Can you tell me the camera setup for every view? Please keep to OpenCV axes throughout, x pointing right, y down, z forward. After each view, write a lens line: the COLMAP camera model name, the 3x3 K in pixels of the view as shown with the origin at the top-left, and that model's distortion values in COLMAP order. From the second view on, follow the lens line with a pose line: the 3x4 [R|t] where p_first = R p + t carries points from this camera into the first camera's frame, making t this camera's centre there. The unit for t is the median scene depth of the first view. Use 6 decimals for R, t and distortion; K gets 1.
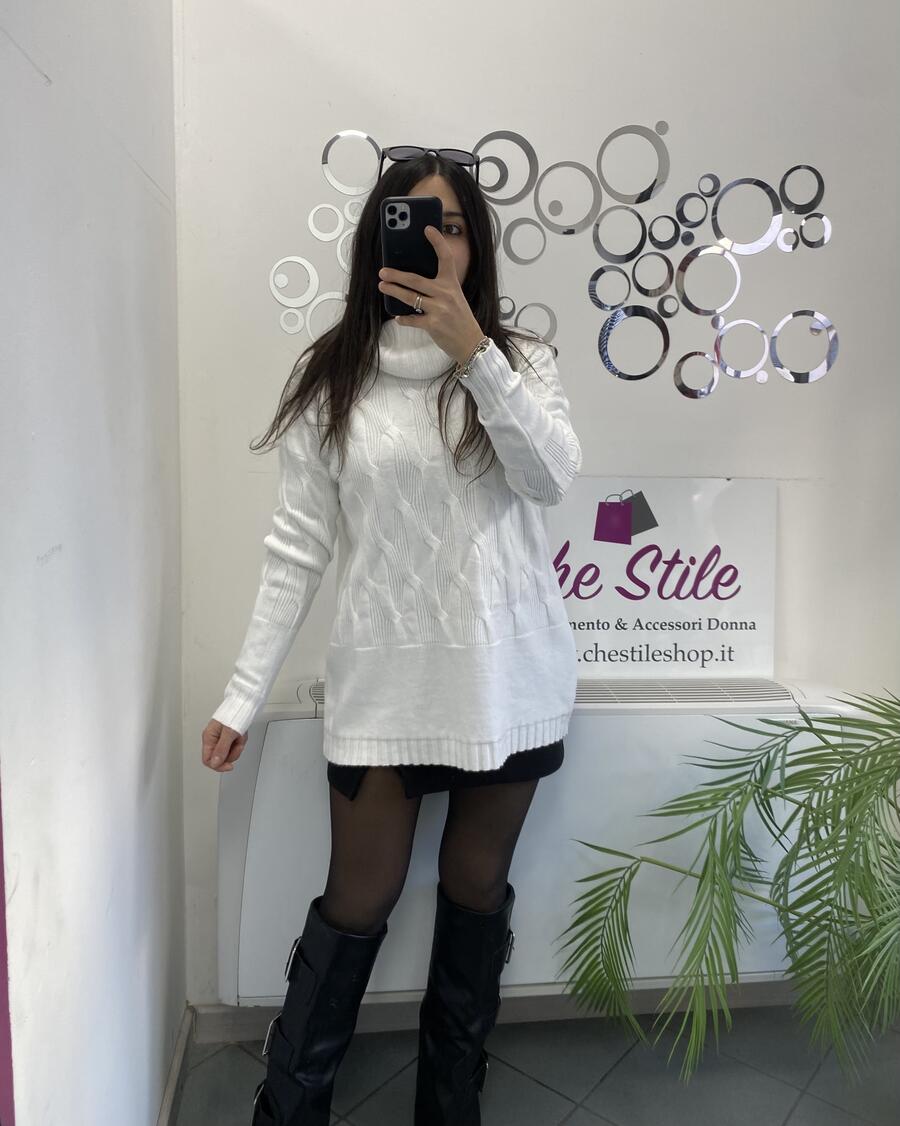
lens RADIAL K [[933.7, 0, 449.8], [0, 933.7, 544.5], [0, 0, 1]] dist [0.009476, -0.013414]
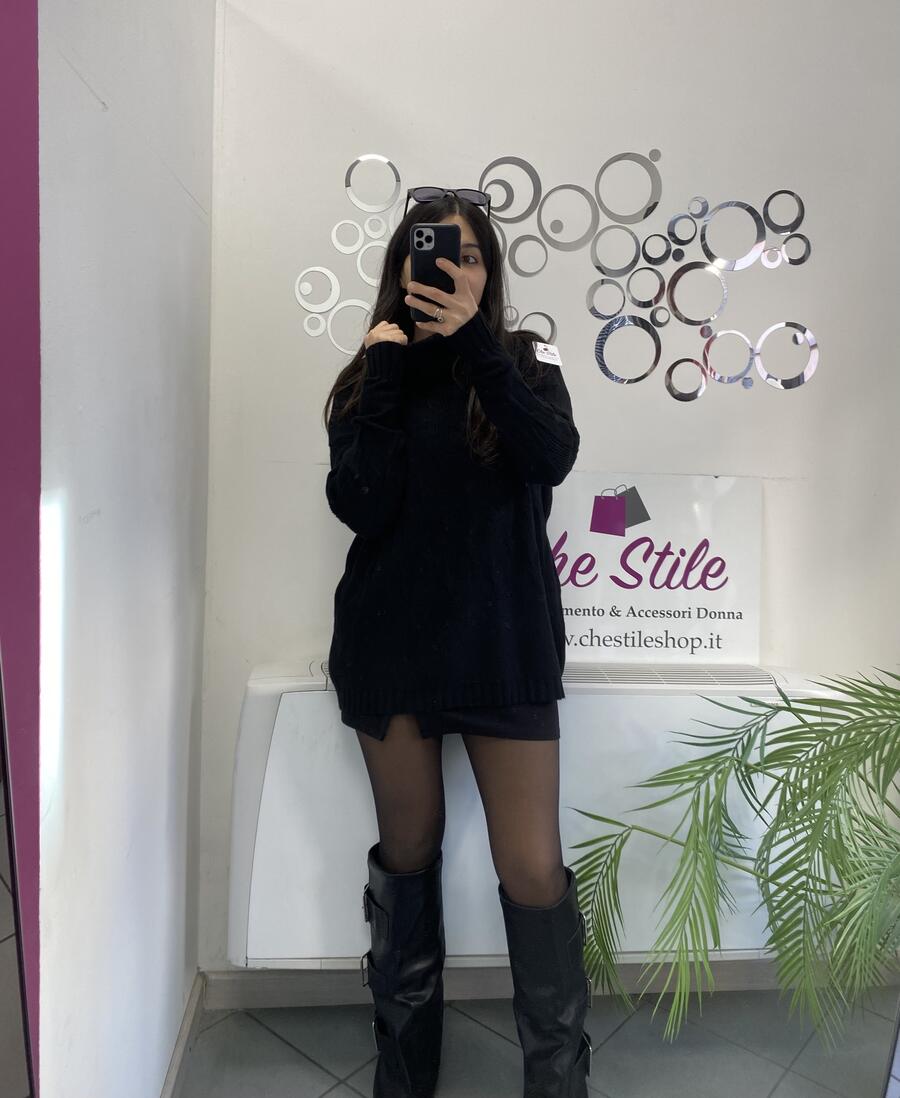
lens RADIAL K [[943.1, 0, 452.7], [0, 943.1, 507.4], [0, 0, 1]] dist [0.002044, -0.000115]
pose [[0.999714, 0.017017, -0.016784, 0.014581], [-0.017907, 0.998360, -0.054378, 0.029176], [0.015831, 0.054663, 0.998379, -0.082280]]
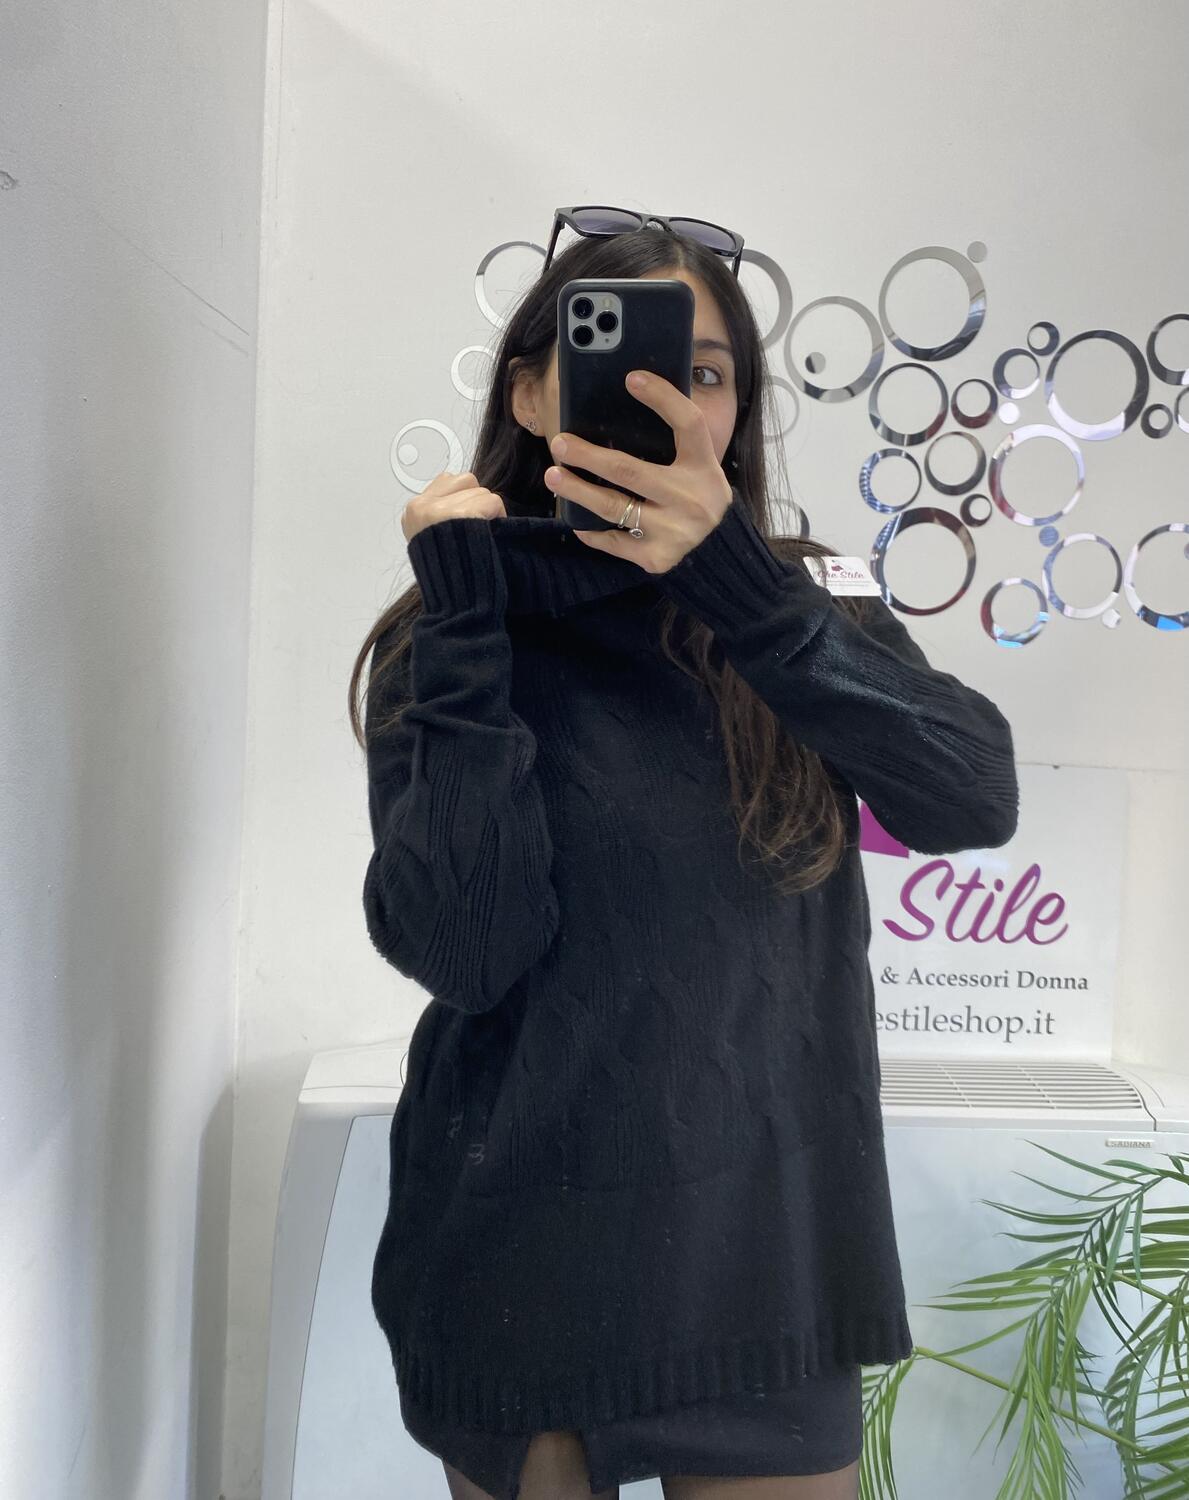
lens RADIAL K [[1145.8, 0, 623.1], [0, 1145.8, 677.1], [0, 0, 1]] dist [-0.022951, 0.010454]
pose [[0.998994, 0.041550, -0.016891, -0.003247], [-0.042074, 0.998605, -0.031914, -0.095006], [0.015541, 0.032593, 0.999348, 0.167883]]
